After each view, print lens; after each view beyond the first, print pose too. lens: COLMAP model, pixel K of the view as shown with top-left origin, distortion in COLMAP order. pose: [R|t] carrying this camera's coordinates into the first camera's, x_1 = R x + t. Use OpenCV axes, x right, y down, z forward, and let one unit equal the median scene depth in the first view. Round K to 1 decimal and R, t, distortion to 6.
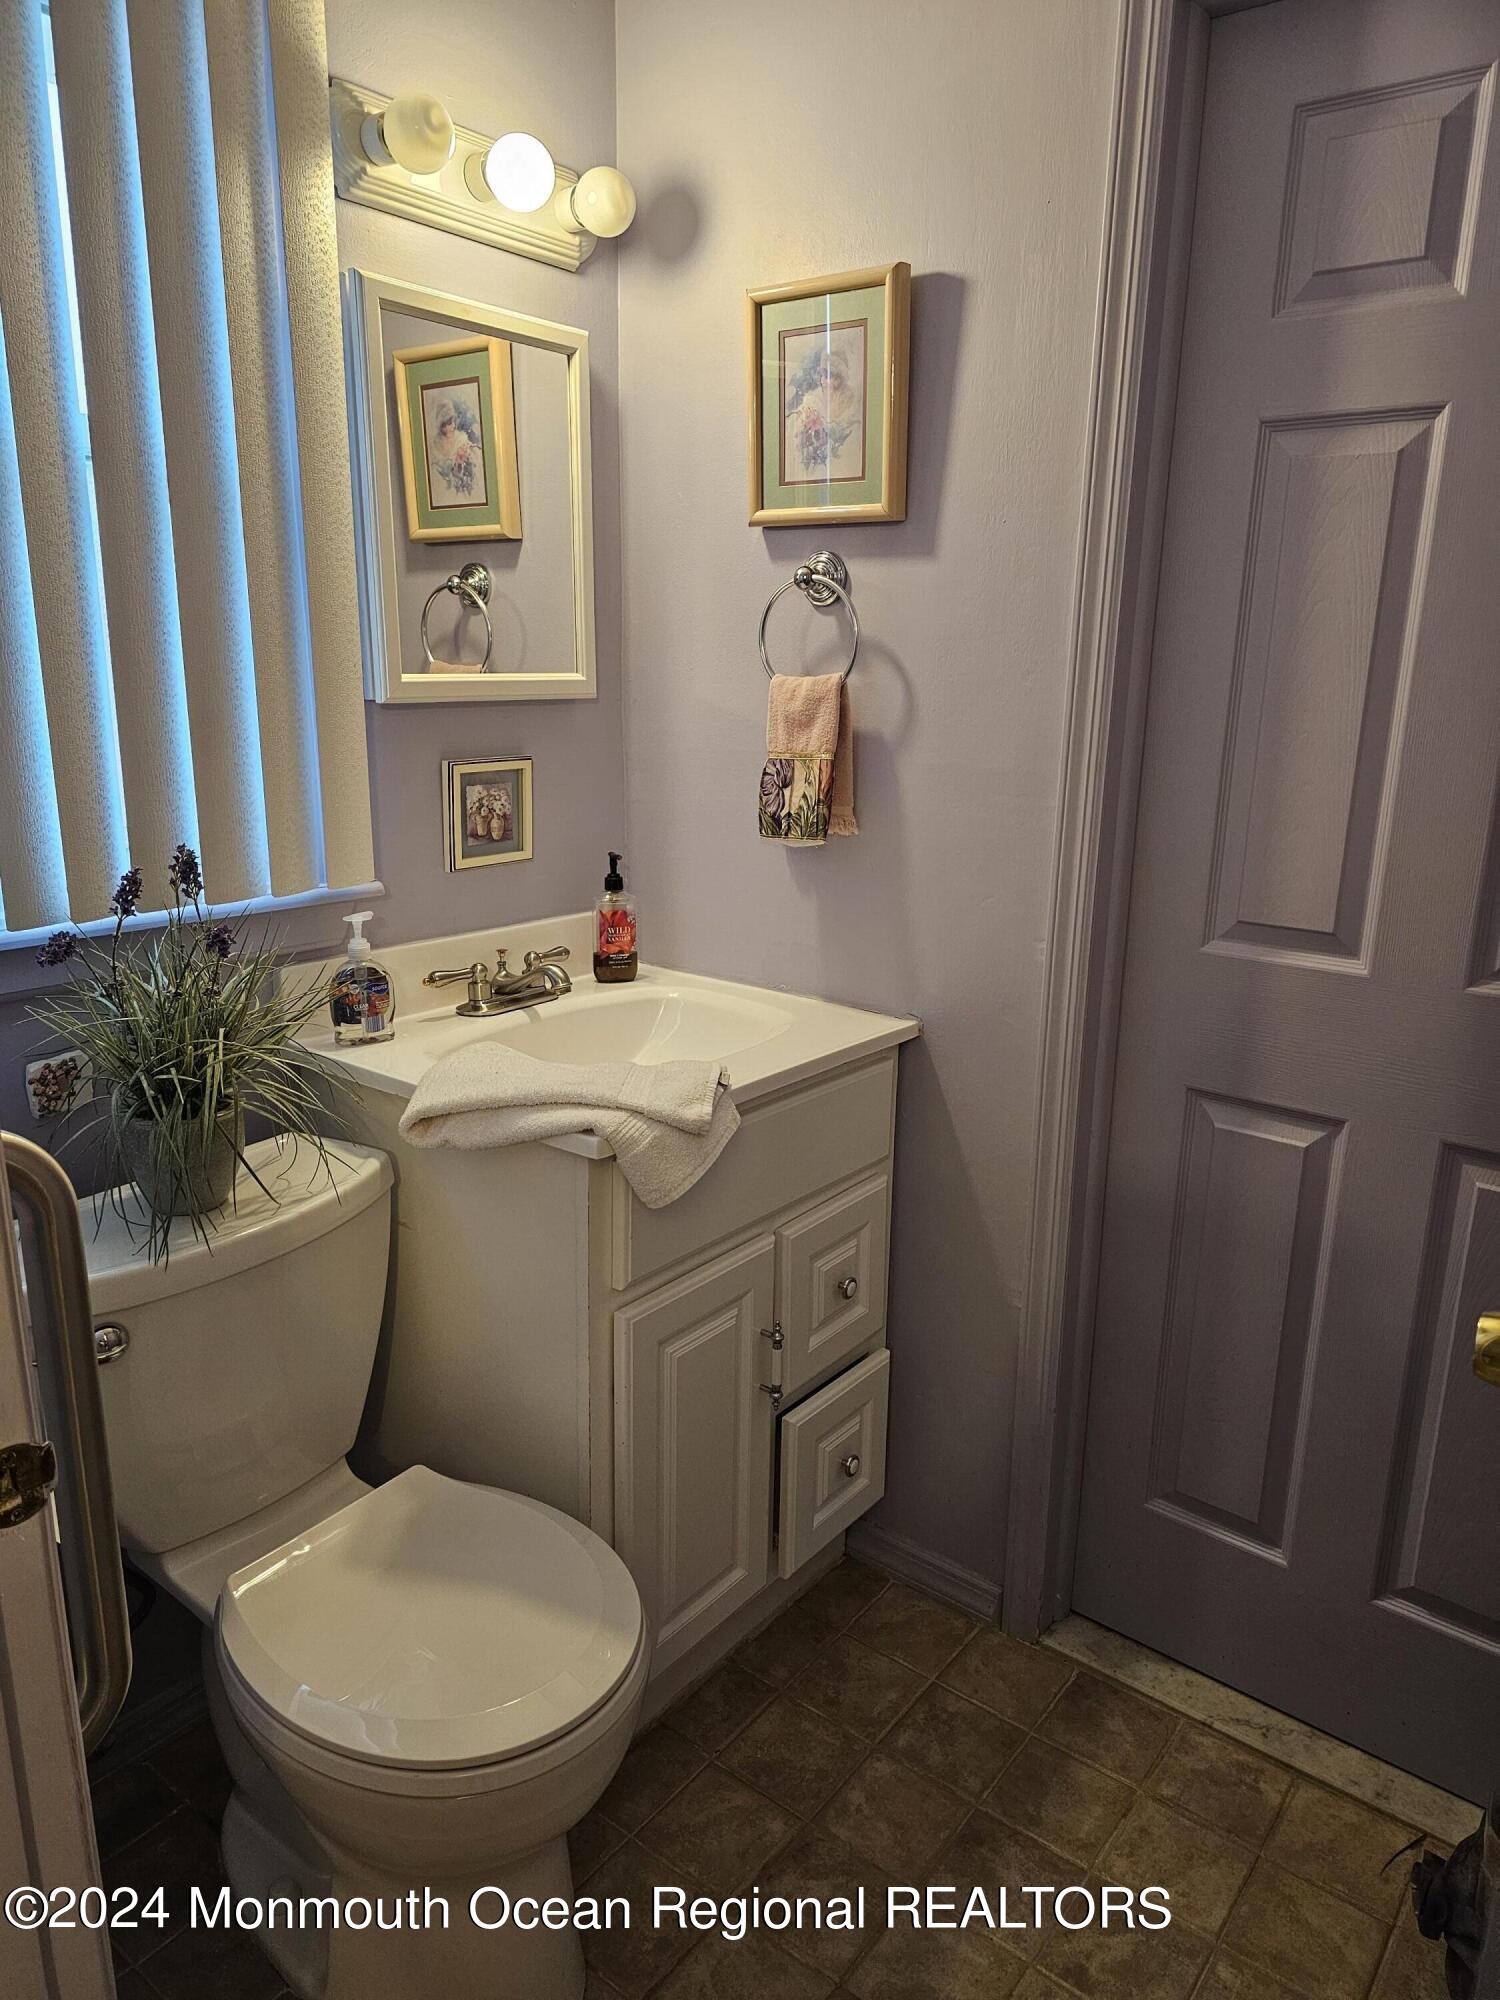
lens RADIAL K [[1341.3, 0, 754.8], [0, 1341.3, 1005.6], [0, 0, 1]] dist [-0.002925, 0.000537]
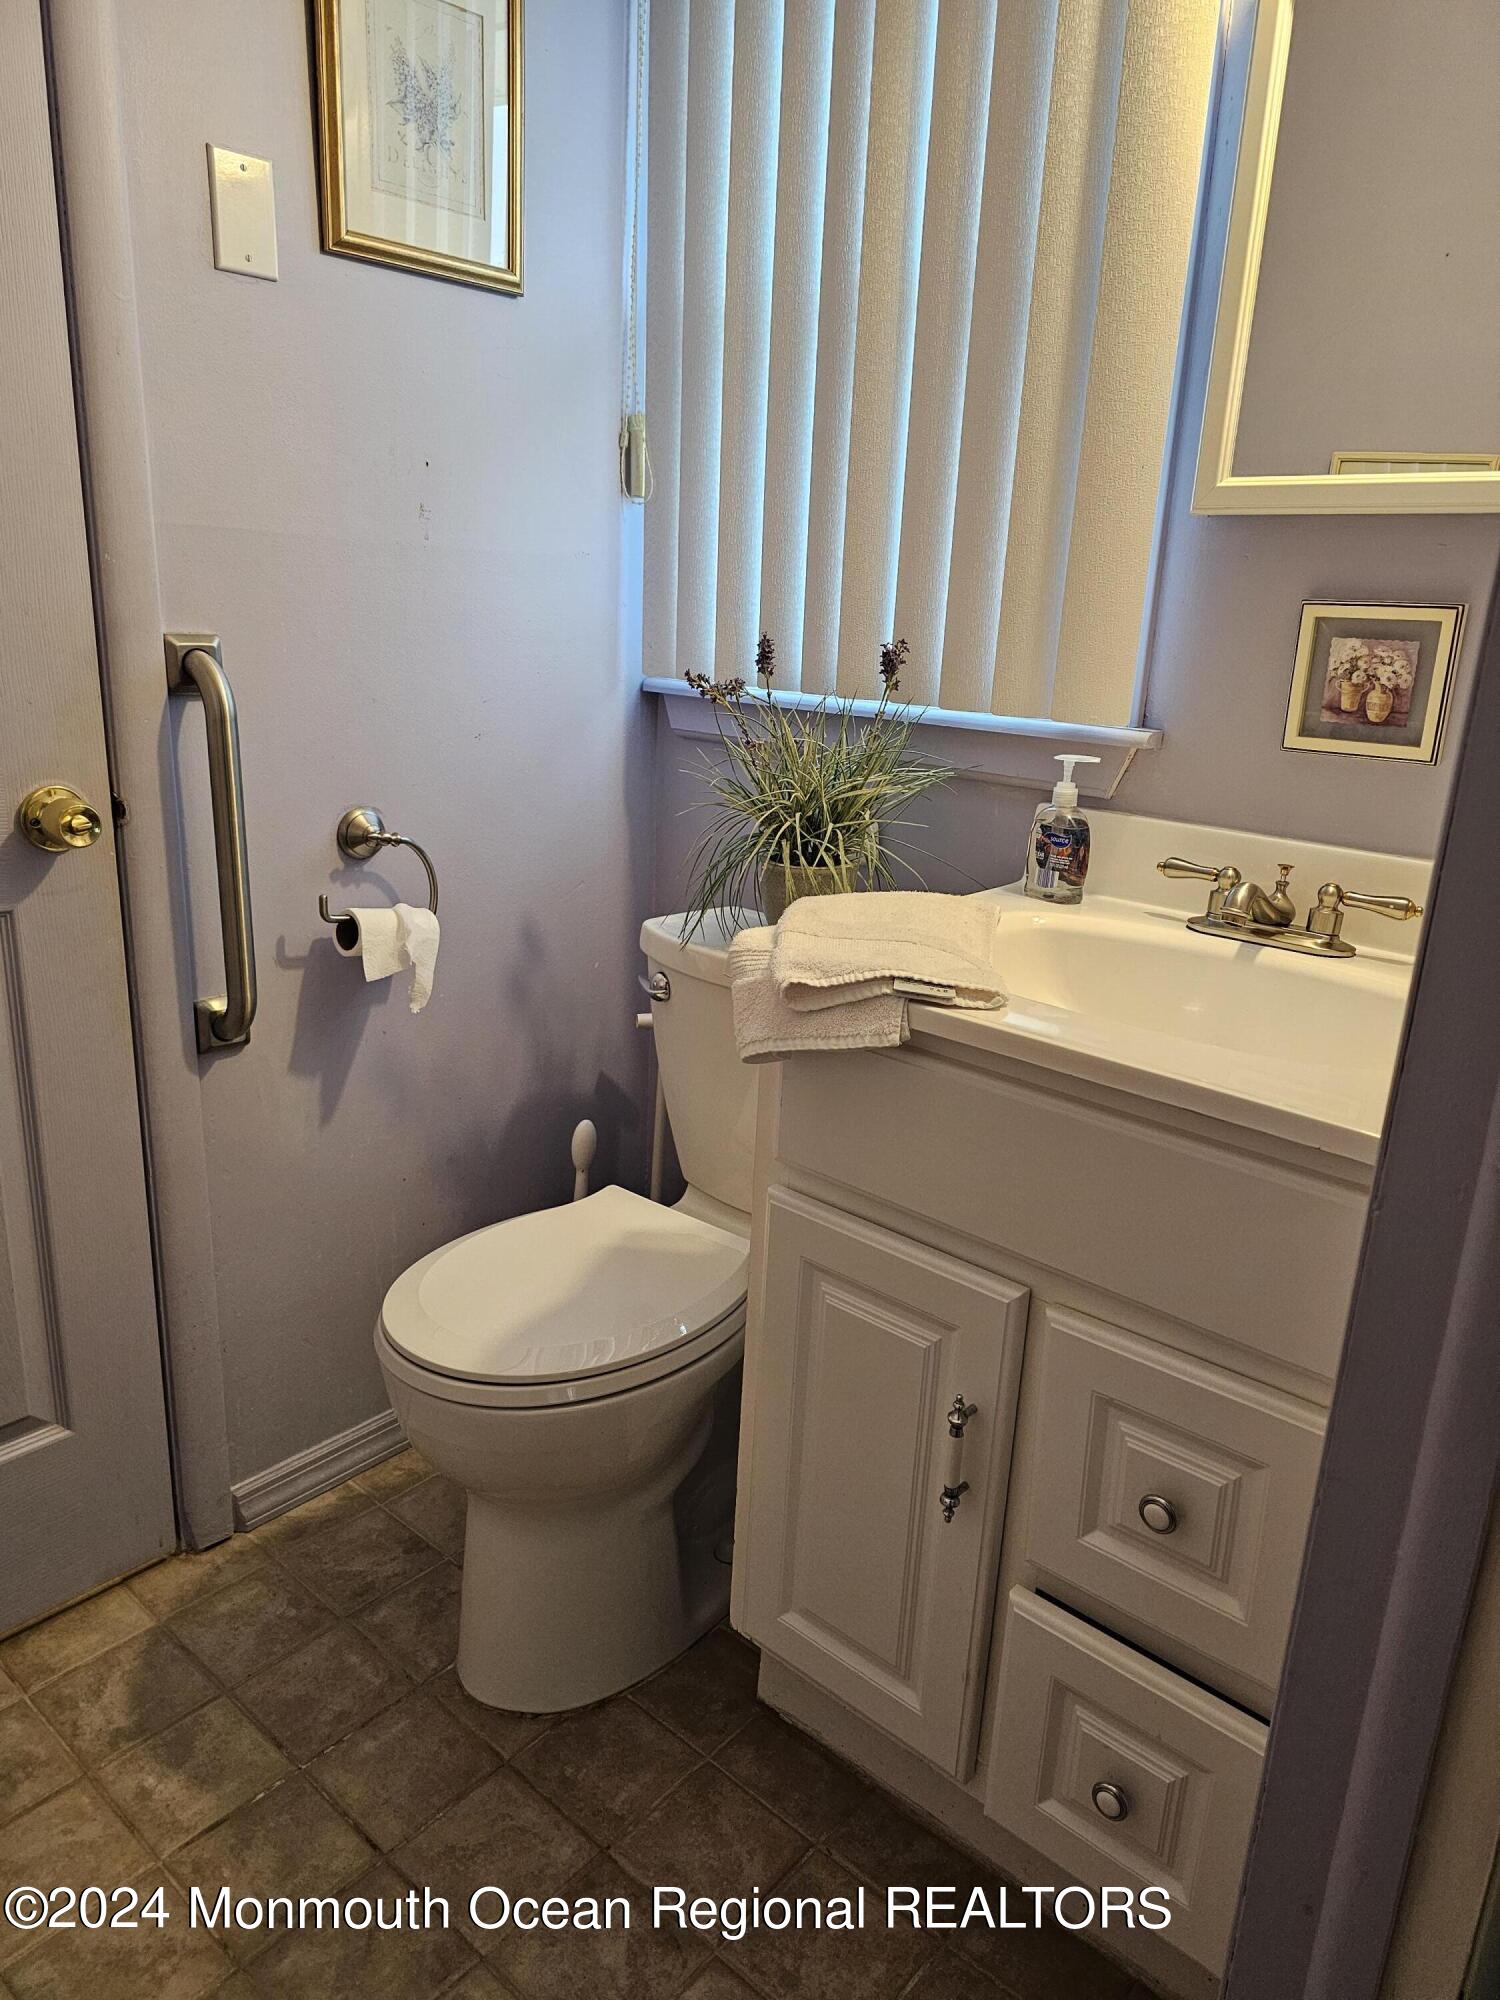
lens RADIAL K [[1341.3, 0, 753.7], [0, 1341.3, 991.1], [0, 0, 1]] dist [-0.002925, 0.000537]
pose [[-0.061733, 0.260750, -0.963430, 0.550853], [-0.295506, 0.917220, 0.267178, -0.088389], [0.953344, 0.301193, 0.020430, 0.738504]]
